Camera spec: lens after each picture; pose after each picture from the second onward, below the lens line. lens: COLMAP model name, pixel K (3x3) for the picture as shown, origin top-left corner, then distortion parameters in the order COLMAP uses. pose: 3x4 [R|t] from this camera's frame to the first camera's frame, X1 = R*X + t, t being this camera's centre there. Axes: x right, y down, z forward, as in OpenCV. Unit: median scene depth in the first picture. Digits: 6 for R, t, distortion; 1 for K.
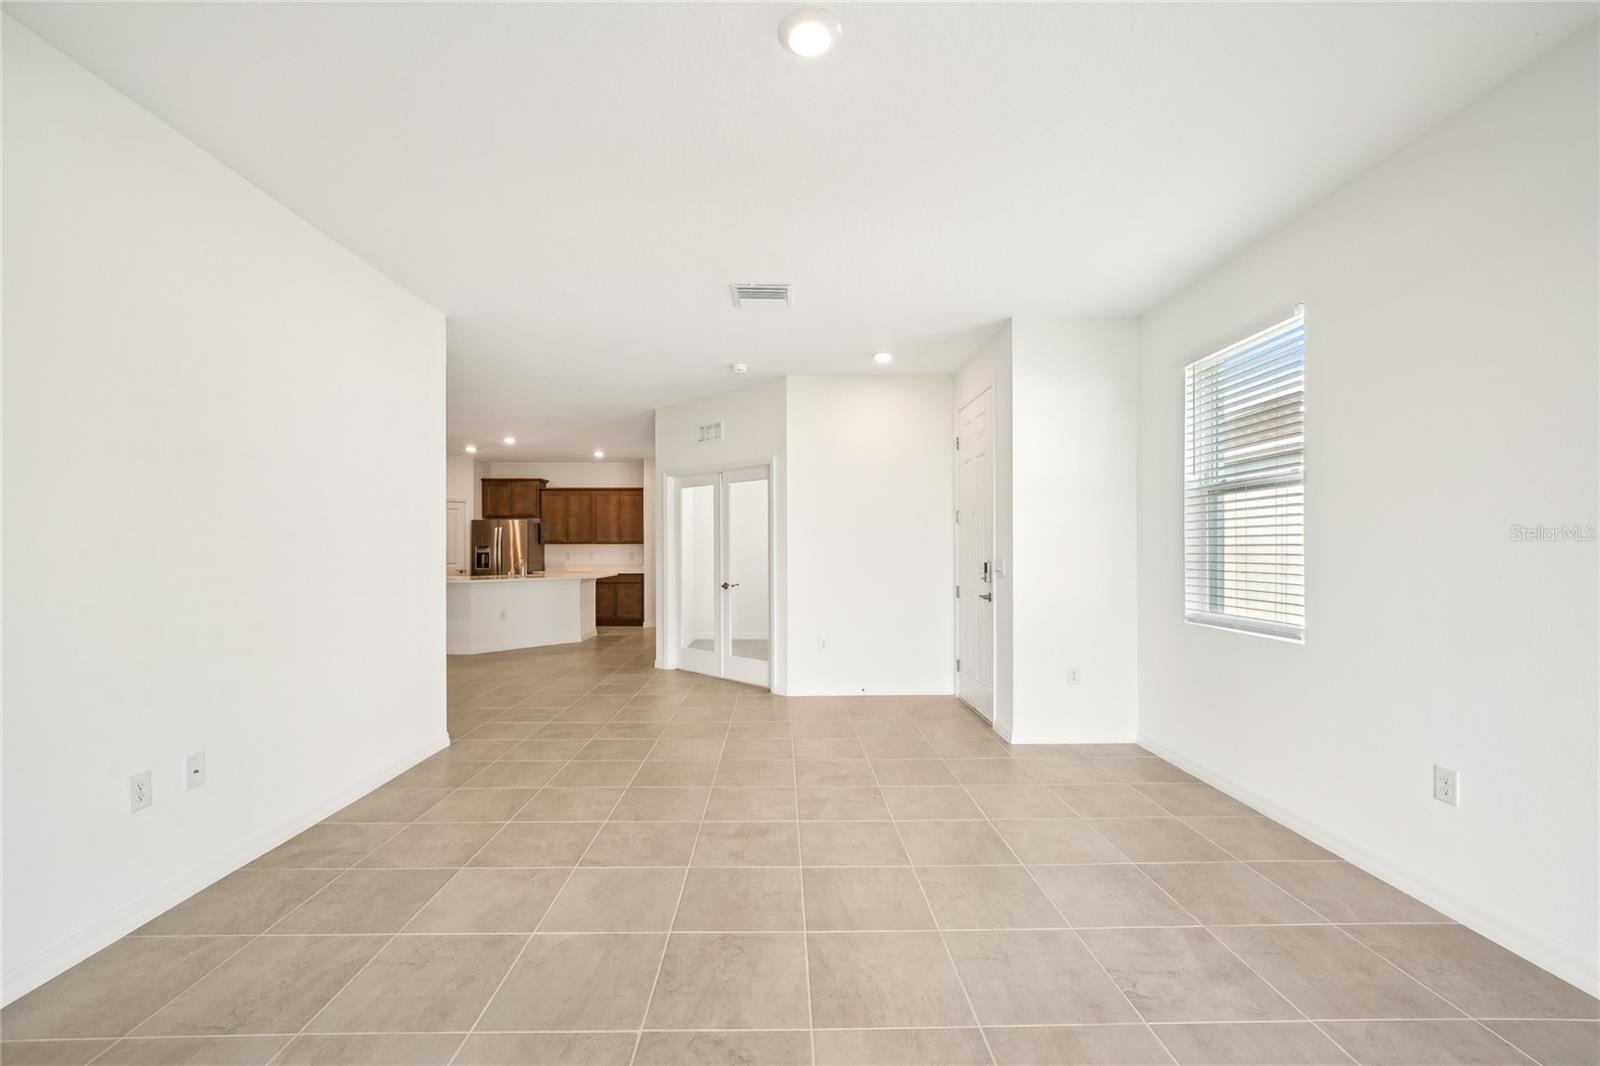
lens RADIAL K [[679.9, 0, 799.6], [0, 679.9, 547.9], [0, 0, 1]] dist [-0.003892, 0.000997]
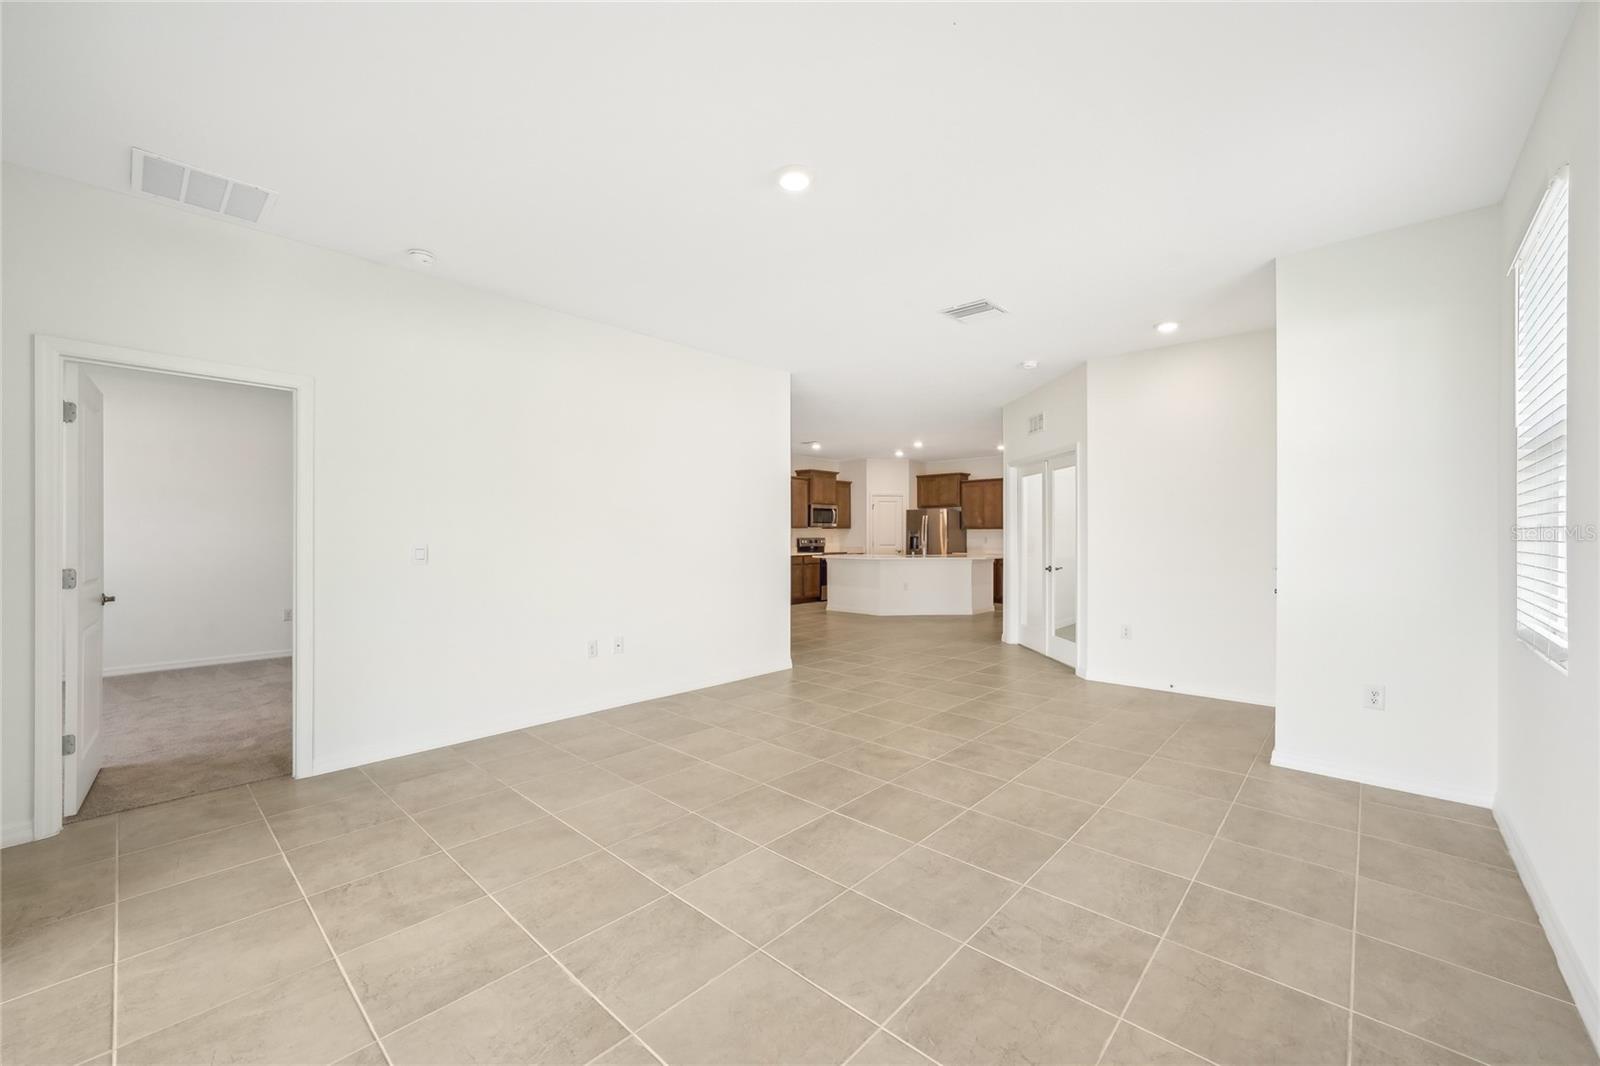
lens RADIAL K [[648.7, 0, 781.6], [0, 648.7, 544.8], [0, 0, 1]] dist [-0.006439, 0.002217]
pose [[0.703071, 0.012971, -0.711001, 0.340420], [0.001263, 0.999809, 0.019489, -0.001673], [0.711118, -0.014600, 0.702921, 0.001785]]
